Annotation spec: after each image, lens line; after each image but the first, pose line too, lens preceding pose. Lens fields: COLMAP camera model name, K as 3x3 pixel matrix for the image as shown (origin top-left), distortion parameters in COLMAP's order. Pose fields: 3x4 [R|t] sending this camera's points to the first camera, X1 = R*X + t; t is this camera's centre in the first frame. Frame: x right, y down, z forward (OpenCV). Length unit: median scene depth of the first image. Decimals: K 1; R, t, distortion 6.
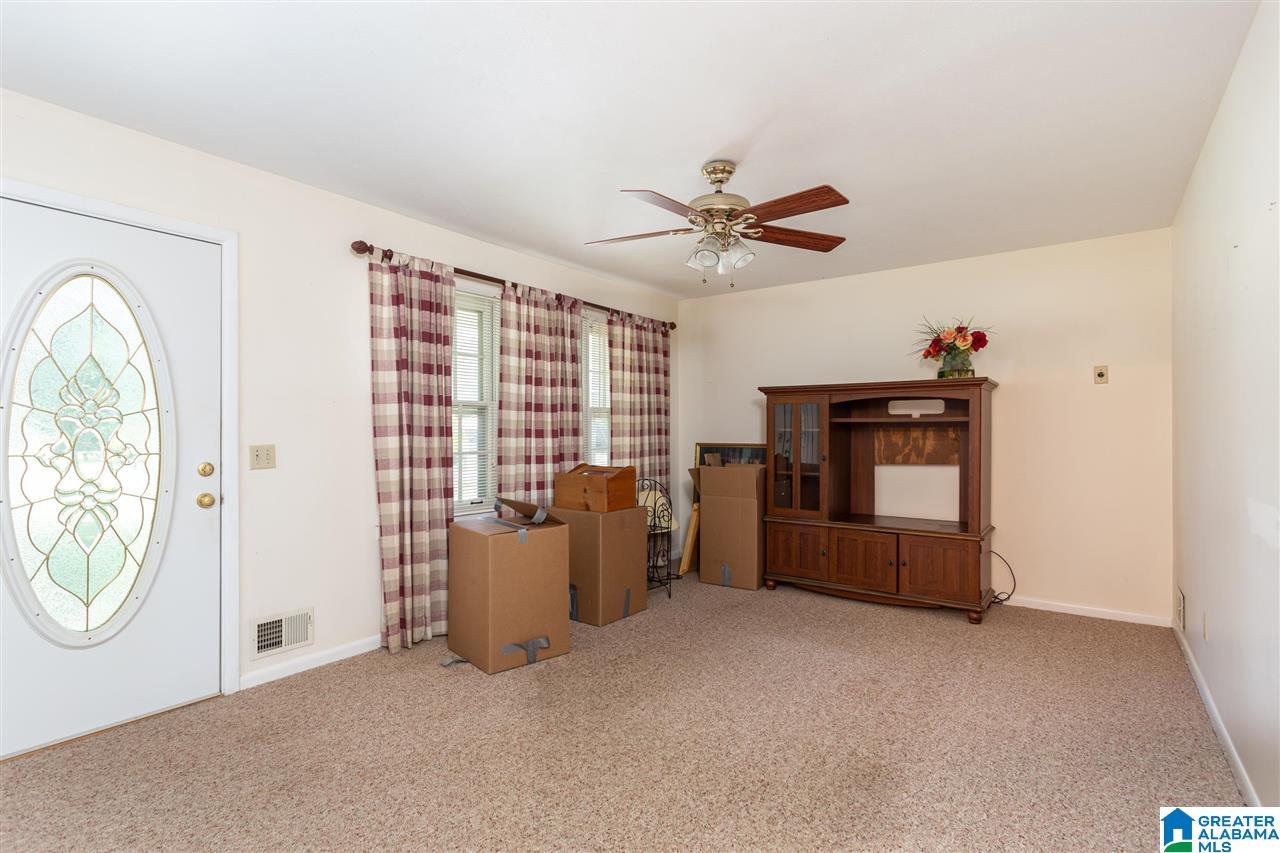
lens RADIAL K [[617.8, 0, 632.3], [0, 617.8, 431.6], [0, 0, 1]] dist [0.000242, 0.000492]
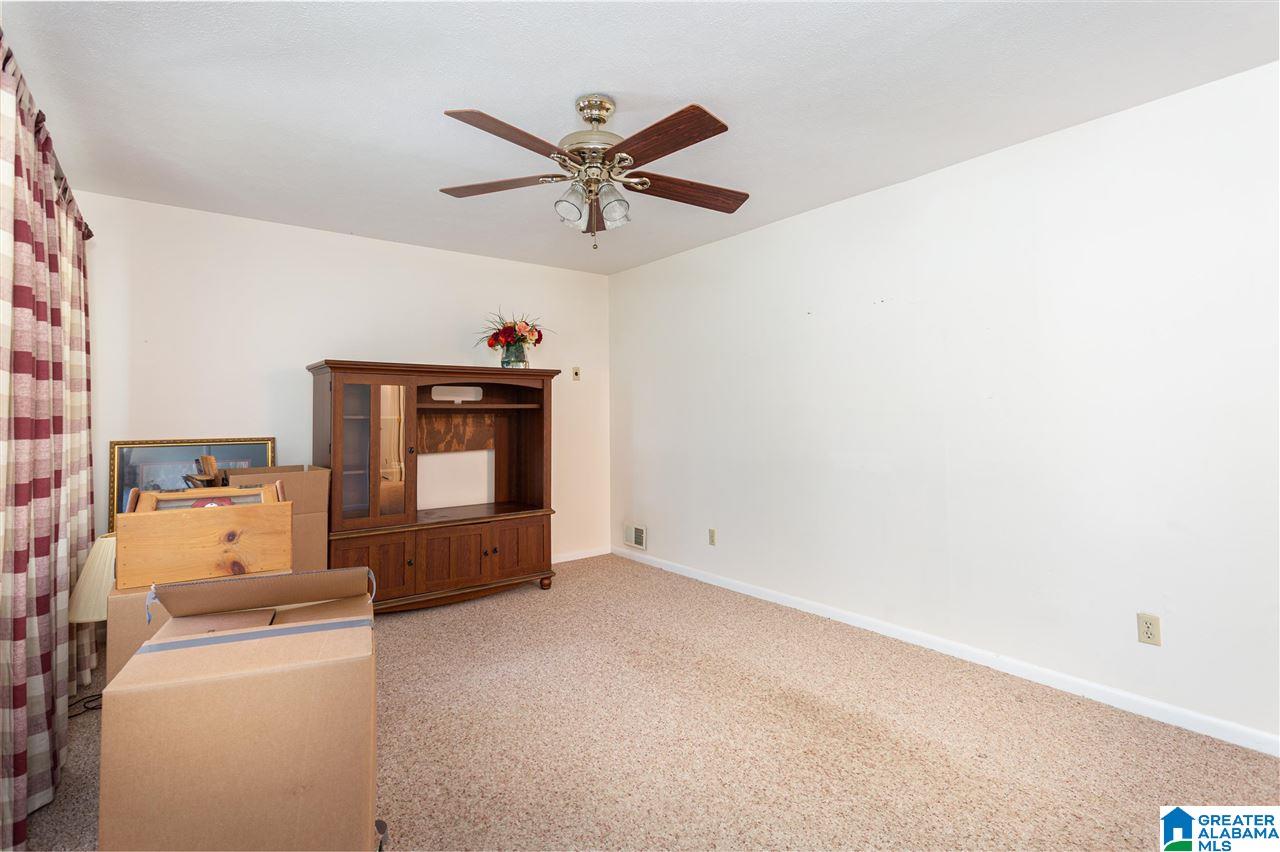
lens RADIAL K [[609.8, 0, 637.2], [0, 609.8, 414.2], [0, 0, 1]] dist [0.001091, 0.000165]
pose [[0.271694, 0.000797, 0.962383, -0.431181], [0.008826, 0.999956, -0.003320, -0.000521], [-0.962343, 0.009396, 0.271675, 0.500626]]
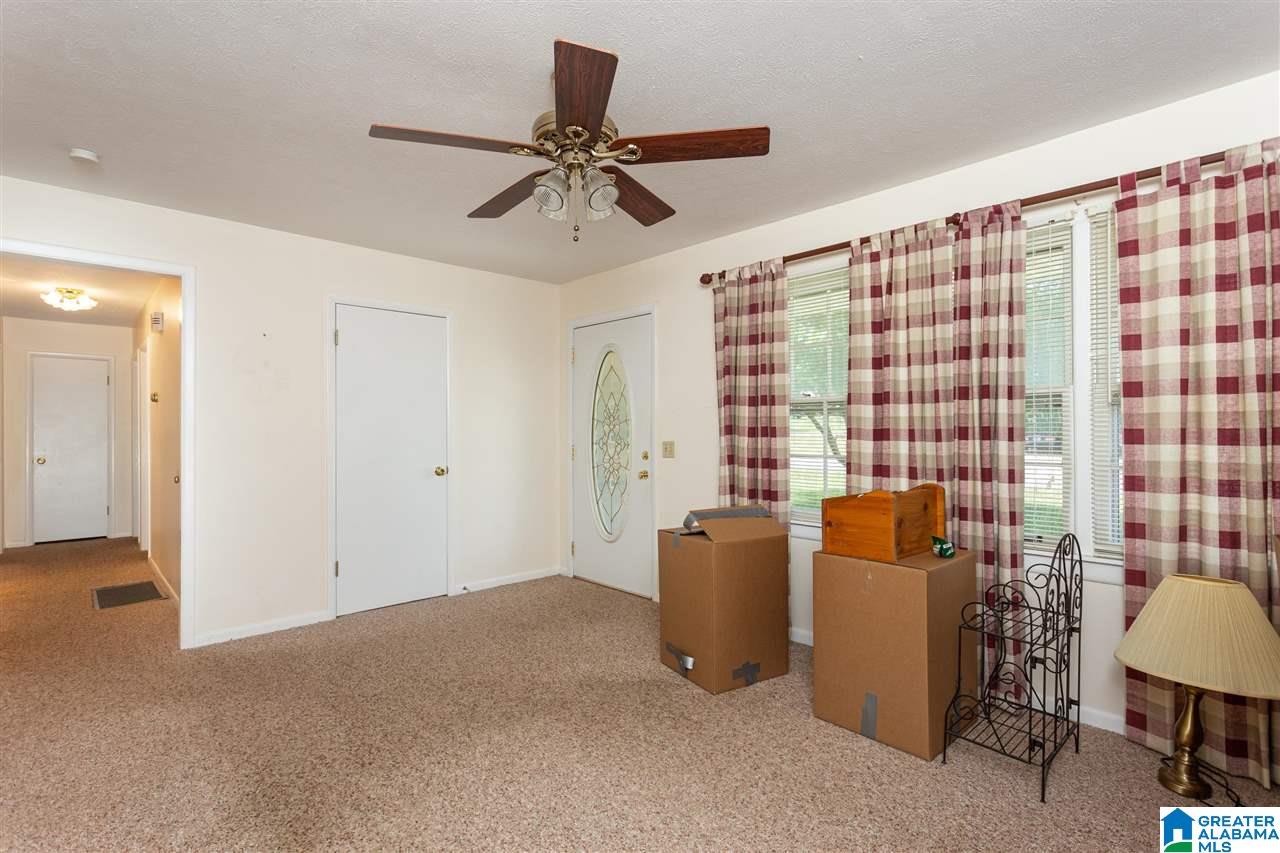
lens RADIAL K [[617.2, 0, 634.8], [0, 617.2, 428.1], [0, 0, 1]] dist [0.003249, 0.003570]
pose [[-0.181536, -0.002552, -0.983381, 0.592146], [0.002611, 0.999992, -0.003077, -0.003084], [0.983381, -0.003127, -0.181528, 0.830142]]
